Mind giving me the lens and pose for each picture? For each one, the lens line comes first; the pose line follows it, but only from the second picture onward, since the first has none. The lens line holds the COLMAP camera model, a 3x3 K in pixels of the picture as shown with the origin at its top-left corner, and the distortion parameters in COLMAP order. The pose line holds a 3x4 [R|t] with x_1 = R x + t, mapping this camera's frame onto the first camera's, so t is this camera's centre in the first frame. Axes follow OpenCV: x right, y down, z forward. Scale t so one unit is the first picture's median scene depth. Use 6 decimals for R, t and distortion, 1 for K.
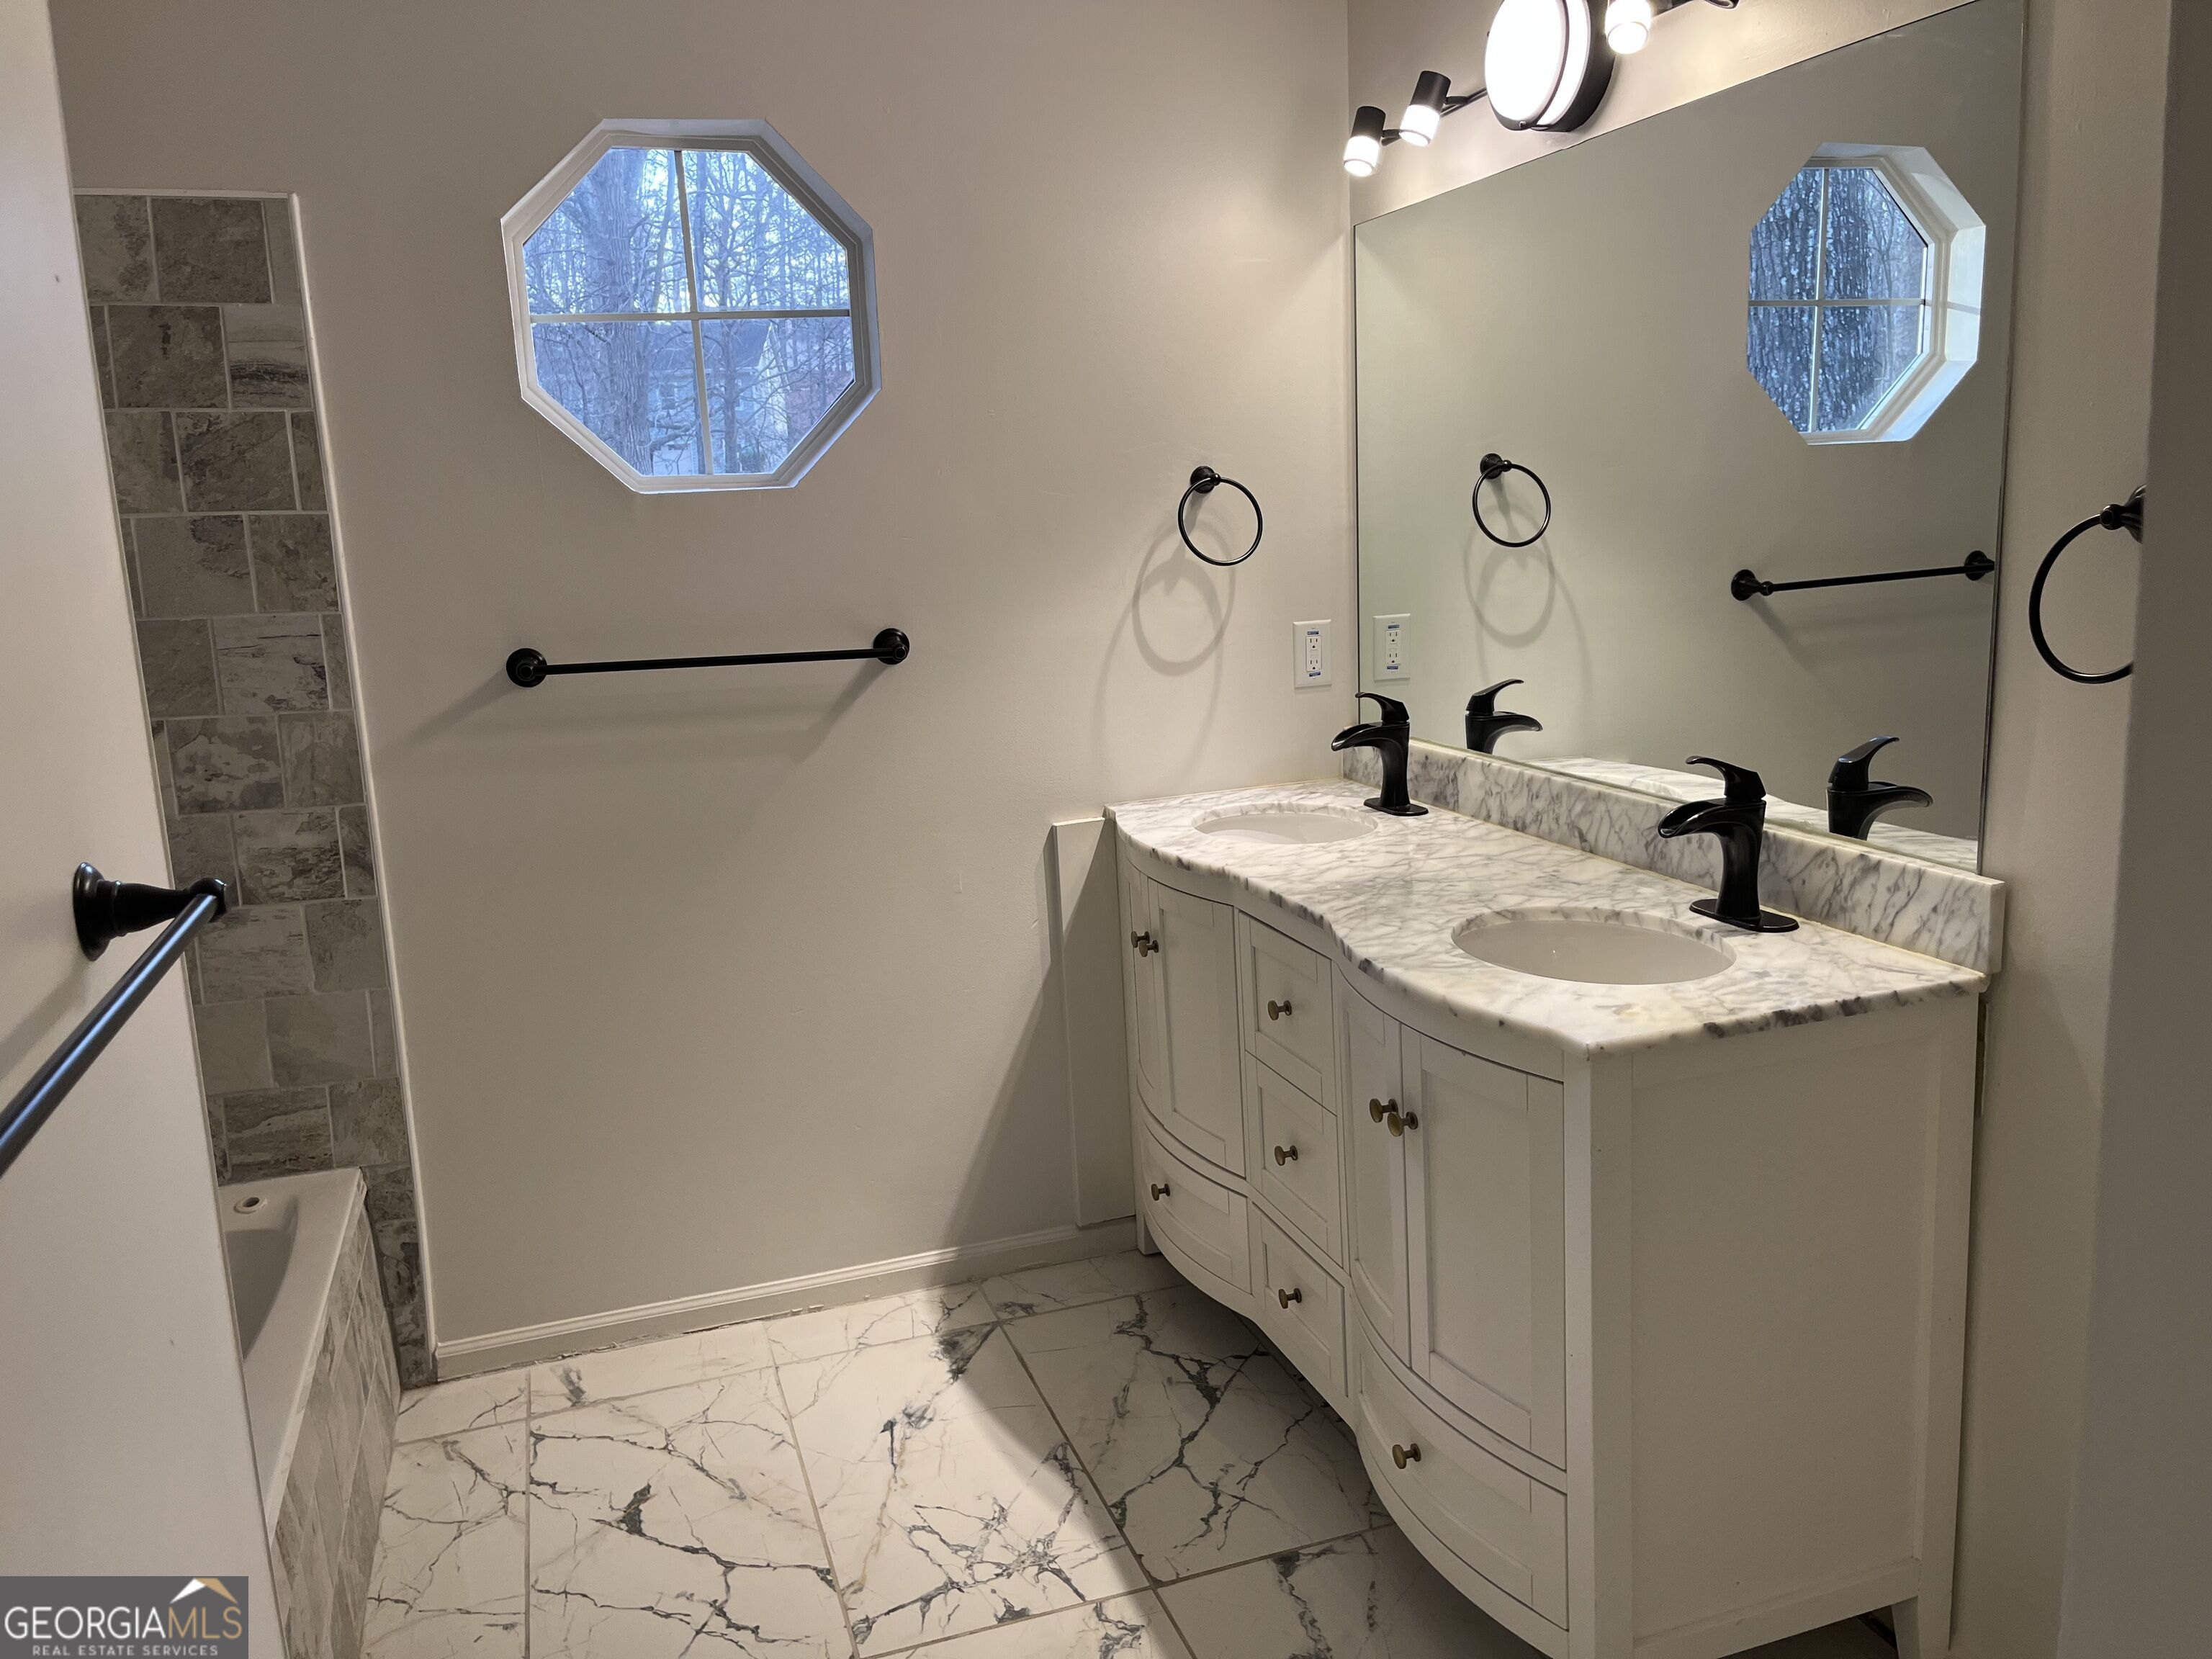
lens RADIAL K [[1709.4, 0, 1113.5], [0, 1709.4, 820.1], [0, 0, 1]] dist [0.049104, -0.009264]
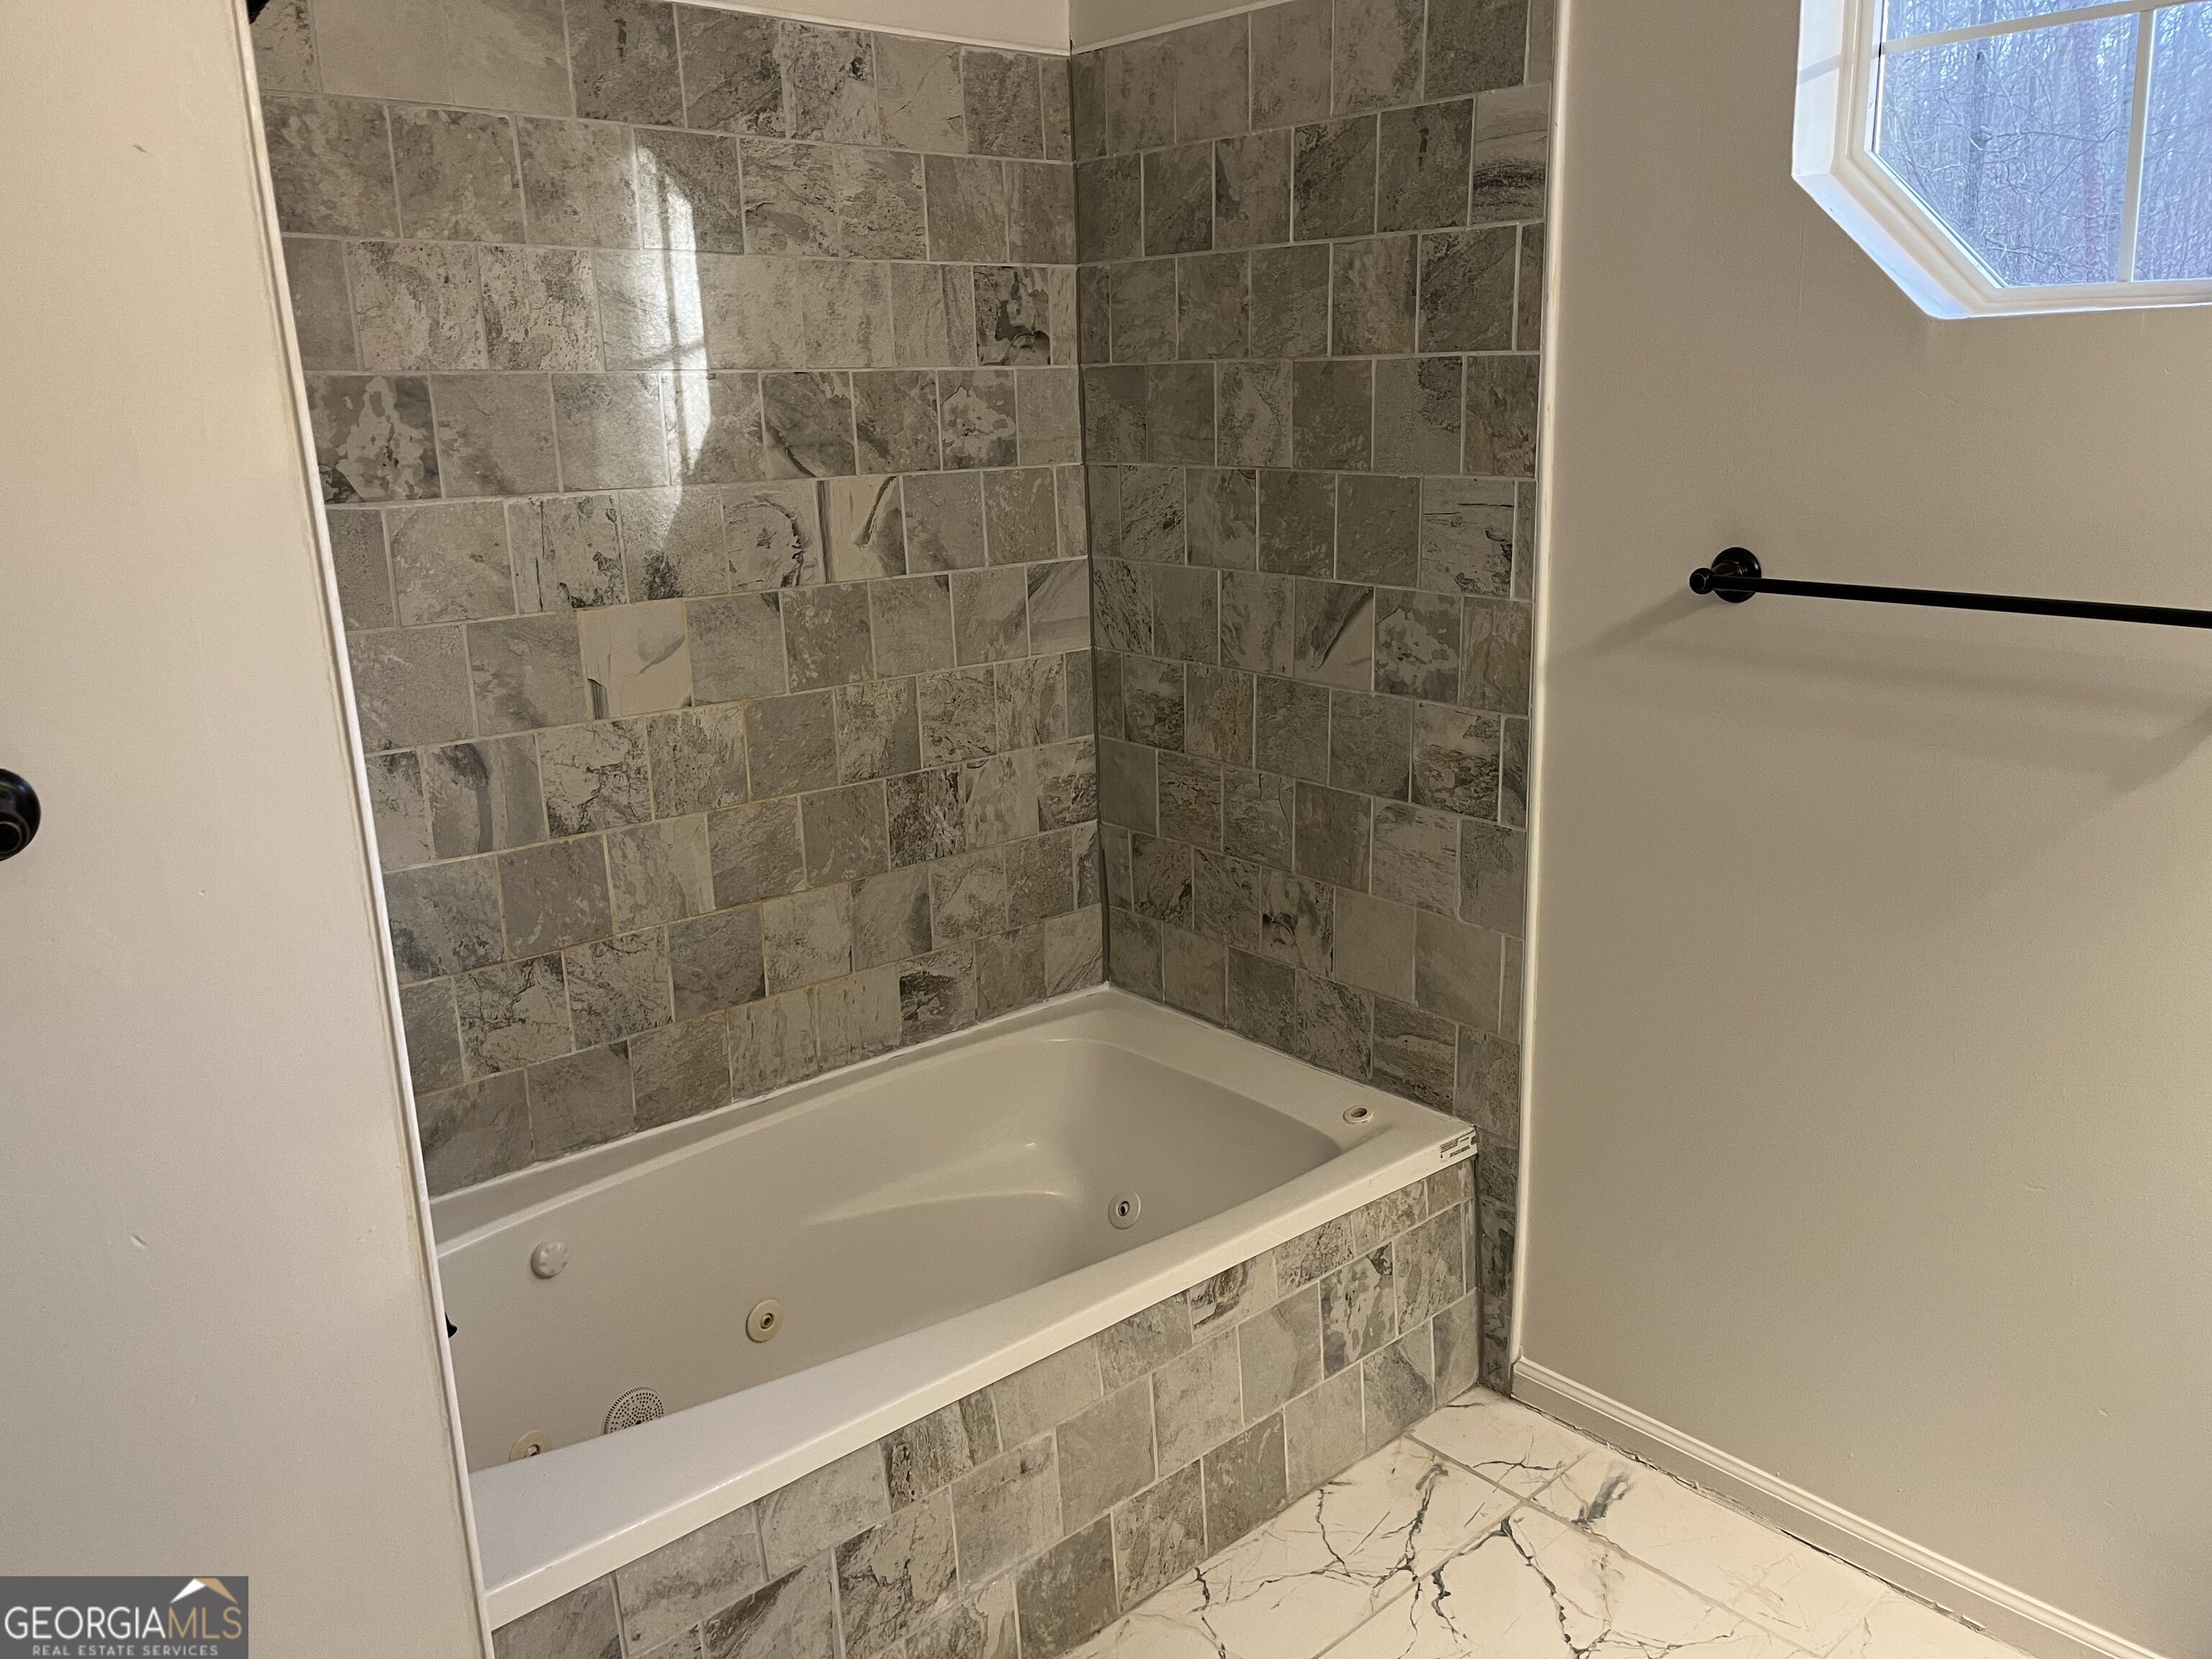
lens RADIAL K [[1709.4, 0, 1109.5], [0, 1709.4, 840.7], [0, 0, 1]] dist [0.049104, -0.009264]
pose [[0.389751, 0.265734, -0.881748, 0.225664], [-0.156480, 0.962650, 0.220949, -0.103988], [0.907528, 0.051861, 0.416776, 0.491939]]
